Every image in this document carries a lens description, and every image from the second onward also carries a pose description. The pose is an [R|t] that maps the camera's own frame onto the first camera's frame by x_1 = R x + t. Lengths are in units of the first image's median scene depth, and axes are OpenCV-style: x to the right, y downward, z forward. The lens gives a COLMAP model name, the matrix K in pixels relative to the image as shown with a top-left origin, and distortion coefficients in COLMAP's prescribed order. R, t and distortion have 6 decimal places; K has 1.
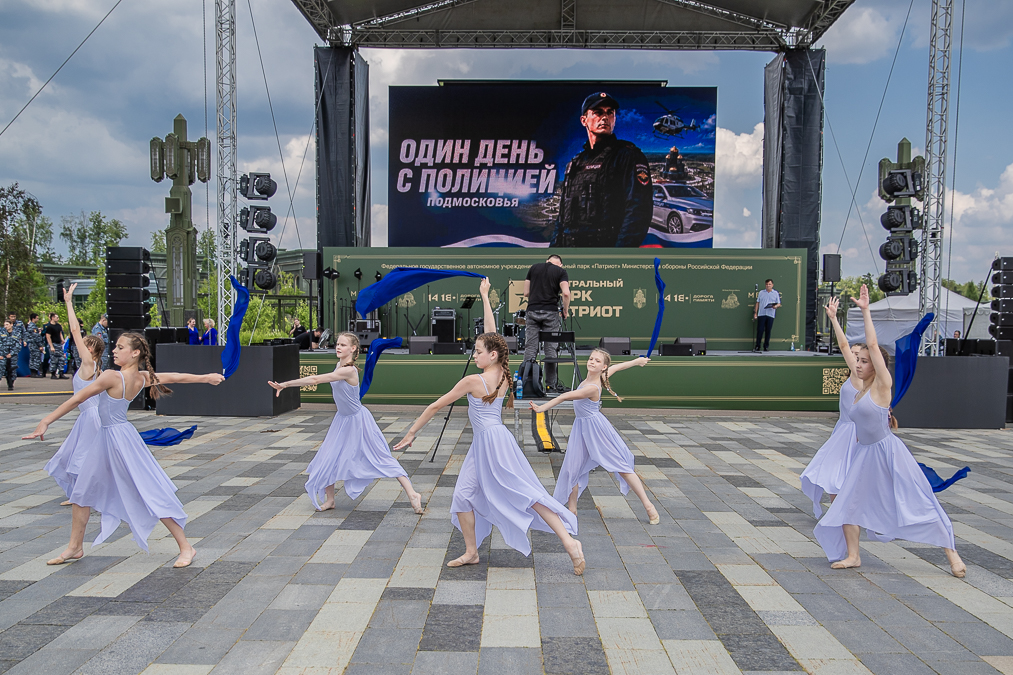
lens RADIAL K [[1080.9, 0, 499.9], [0, 1080.9, 416.4], [0, 0, 1]] dist [-0.020596, 0.000000]
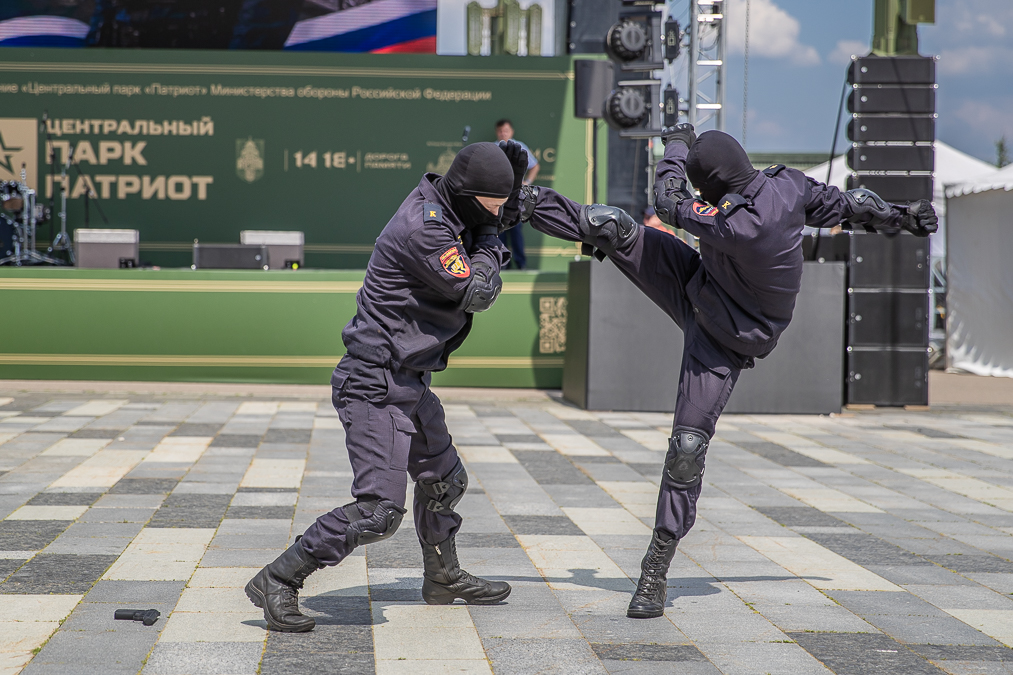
lens RADIAL K [[2414.7, 0, 461.0], [0, 2414.7, 330.5], [0, 0, 1]] dist [0.204937, 0.000000]
pose [[0.998320, 0.003998, 0.057802, 0.148011], [-0.000617, 0.998293, -0.058407, 0.022616], [-0.057937, 0.058274, 0.996618, -0.033650]]
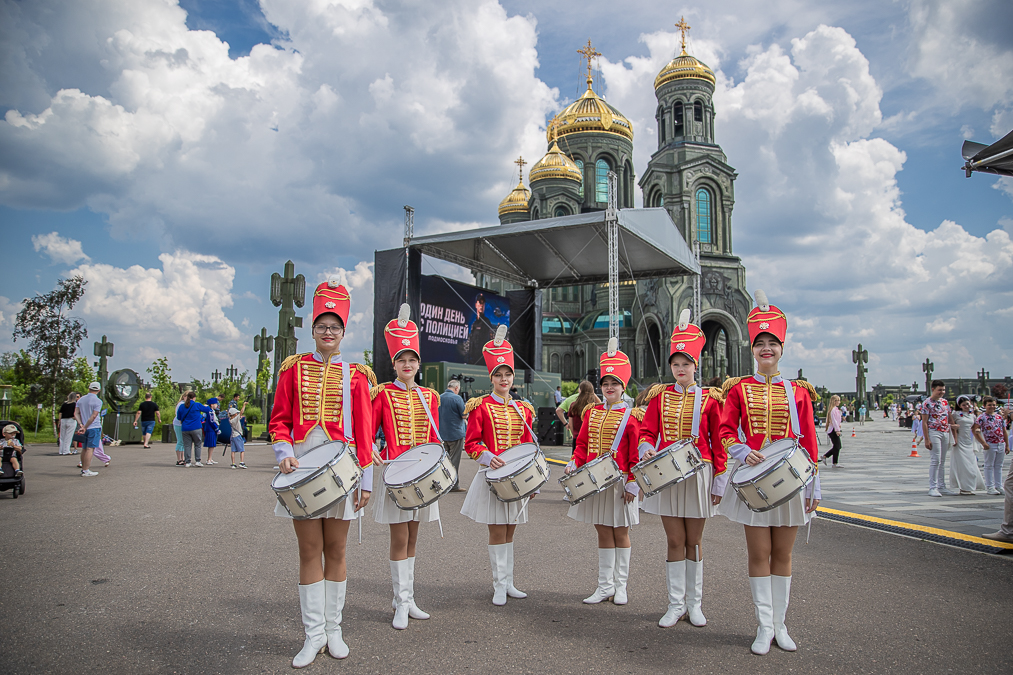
lens RADIAL K [[717.9, 0, 506.1], [0, 717.9, 338.3], [0, 0, 1]] dist [0.000129, -0.000012]
pose [[0.480930, 0.084933, 0.872636, -1.074883], [0.068849, 0.988565, -0.134161, -0.026311], [-0.874052, 0.124603, 0.469582, 0.319062]]
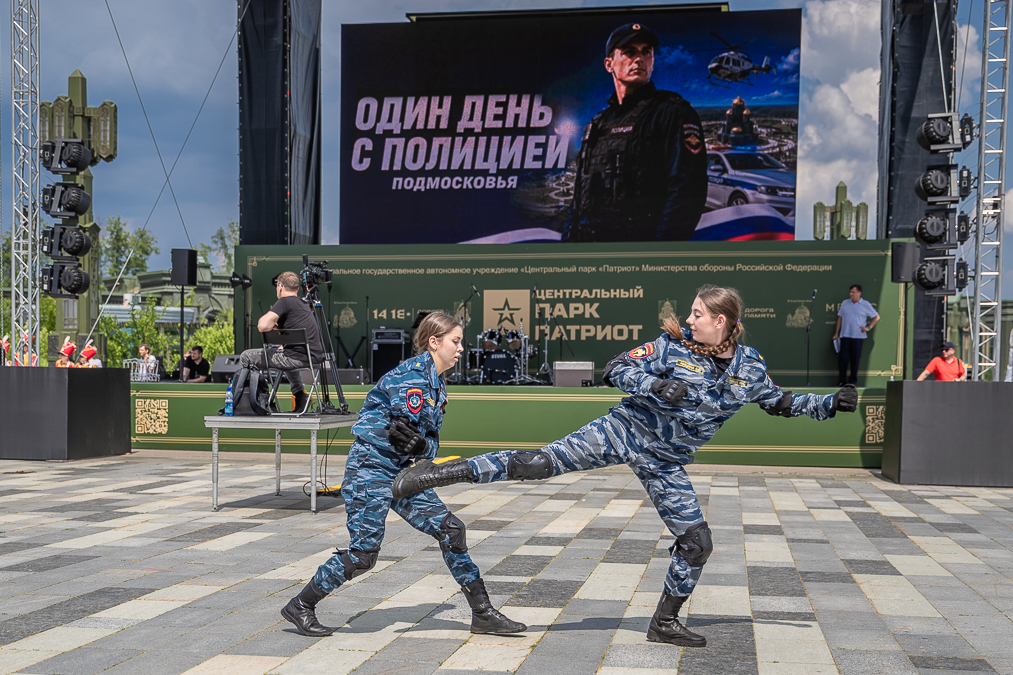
lens RADIAL K [[1580.9, 0, 462.1], [0, 1580.9, 452.2], [0, 0, 1]] dist [0.075091, 0.000000]
pose [[0.987783, 0.009745, -0.155528, 0.146731], [-0.015807, 0.999161, -0.037788, 0.020038], [0.155029, 0.039785, 0.987108, -0.030614]]
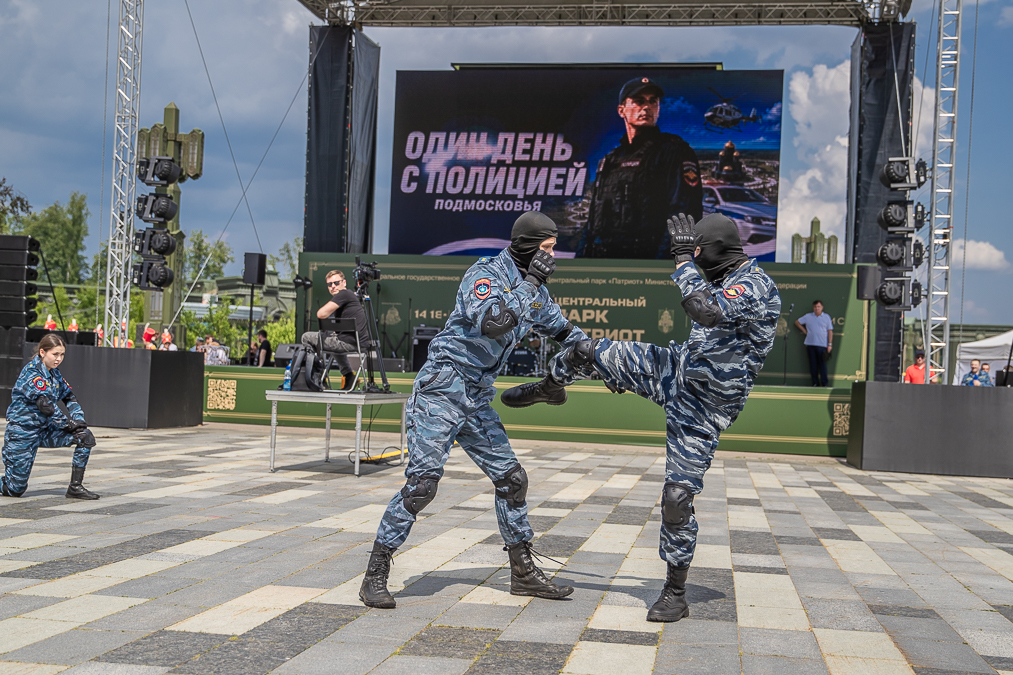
lens RADIAL K [[1354.9, 0, 496.4], [0, 1354.9, 358.0], [0, 0, 1]] dist [0.049160, 0.000000]
pose [[0.988016, 0.030168, -0.151375, 0.147047], [-0.045392, 0.994136, -0.098149, 0.023893], [0.147526, 0.103844, 0.983592, -0.028578]]
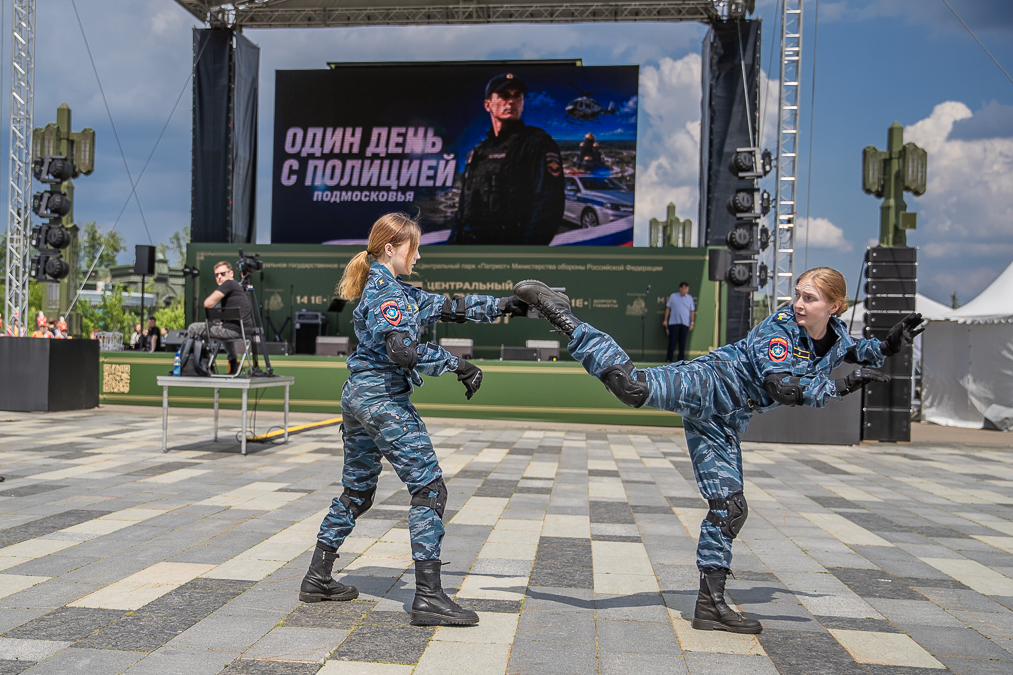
lens RADIAL K [[1272.3, 0, 390.3], [0, 1272.3, 375.5], [0, 0, 1]] dist [0.022248, 0.000000]
pose [[0.990105, 0.019440, -0.138976, 0.148390], [-0.029215, 0.997213, -0.068644, 0.022155], [0.137254, 0.072025, 0.987914, -0.031091]]
